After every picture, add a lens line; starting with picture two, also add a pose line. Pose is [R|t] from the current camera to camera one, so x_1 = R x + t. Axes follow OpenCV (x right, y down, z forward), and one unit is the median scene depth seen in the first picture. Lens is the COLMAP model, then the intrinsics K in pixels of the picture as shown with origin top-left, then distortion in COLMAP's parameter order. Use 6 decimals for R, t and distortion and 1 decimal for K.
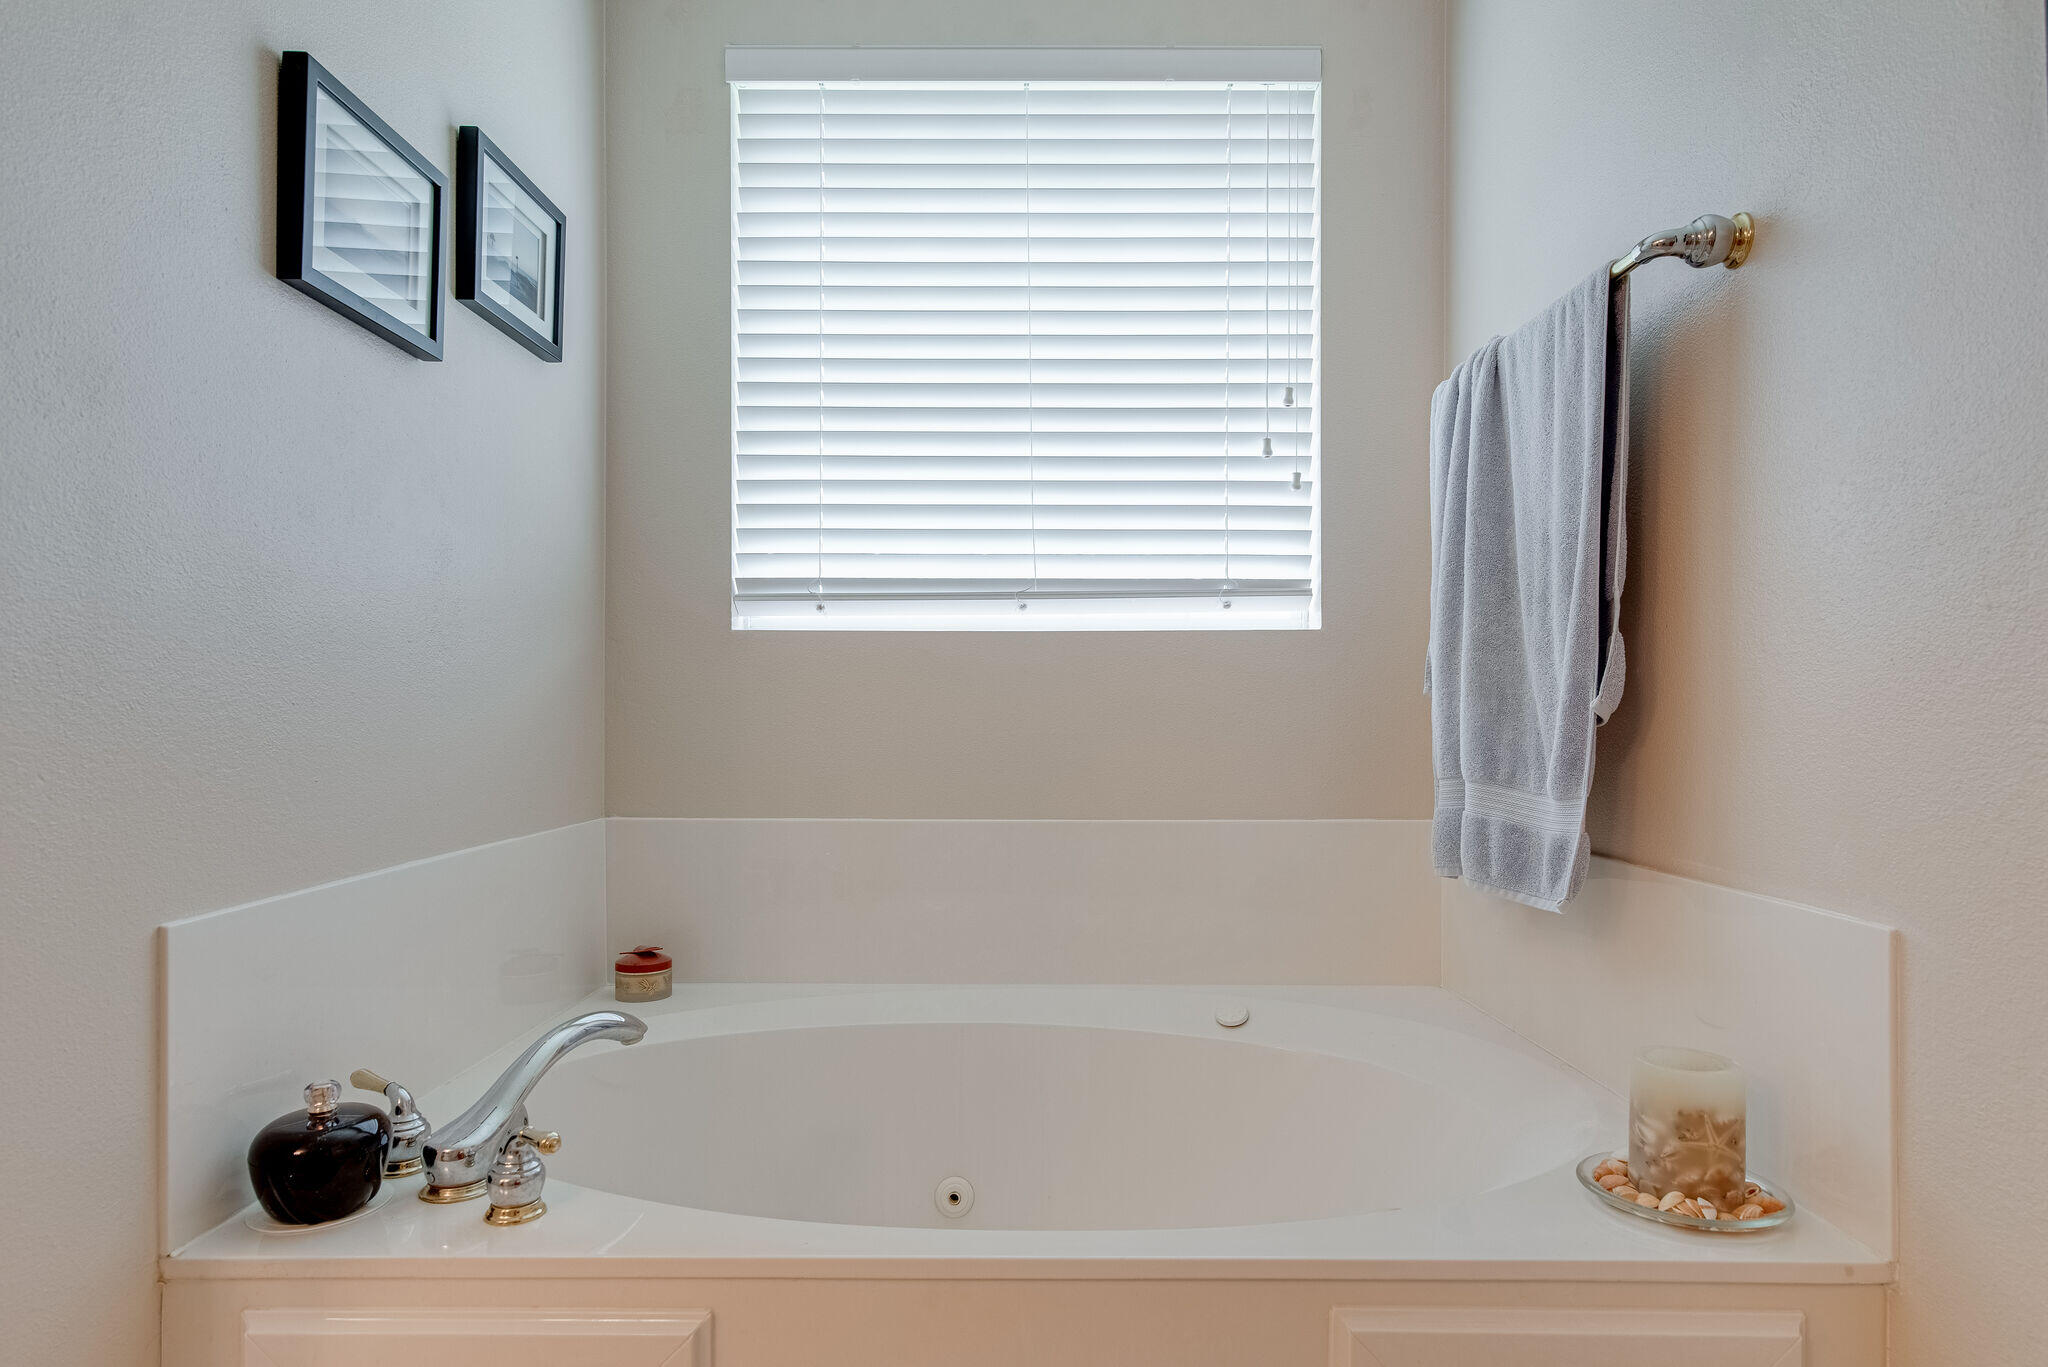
lens RADIAL K [[1170.9, 0, 1015.3], [0, 1170.9, 720.0], [0, 0, 1]] dist [0.007437, -0.003245]
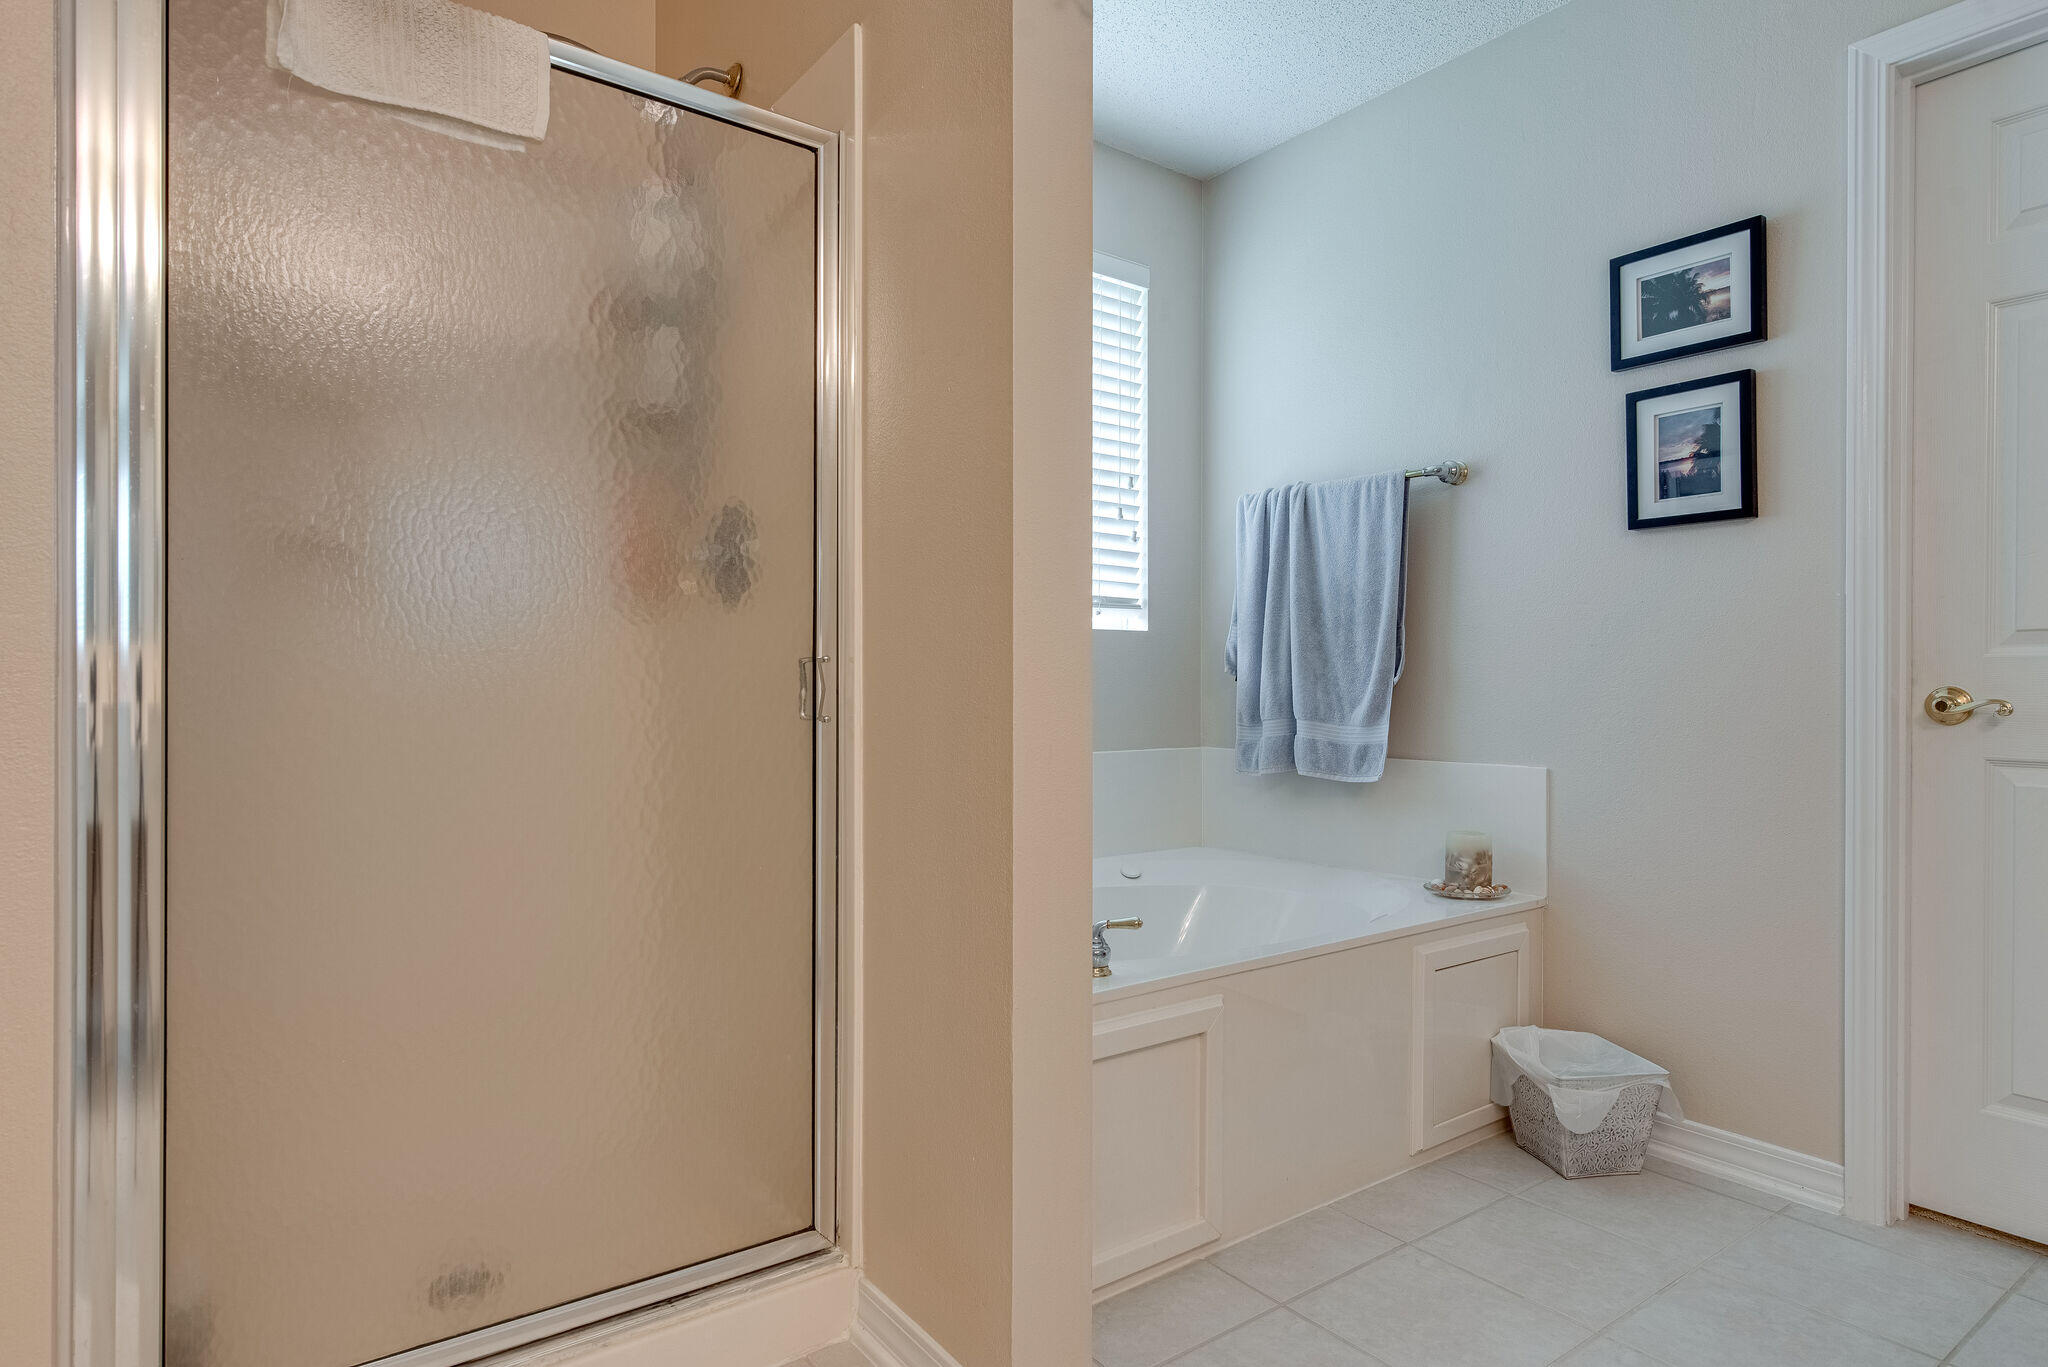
lens RADIAL K [[1170.9, 0, 1031.0], [0, 1170.9, 693.2], [0, 0, 1]] dist [0.007437, -0.003245]
pose [[0.774780, 0.006042, 0.632202, -0.871763], [-0.005013, 0.999982, -0.003413, 0.014291], [-0.632211, -0.000525, 0.774796, -0.137084]]
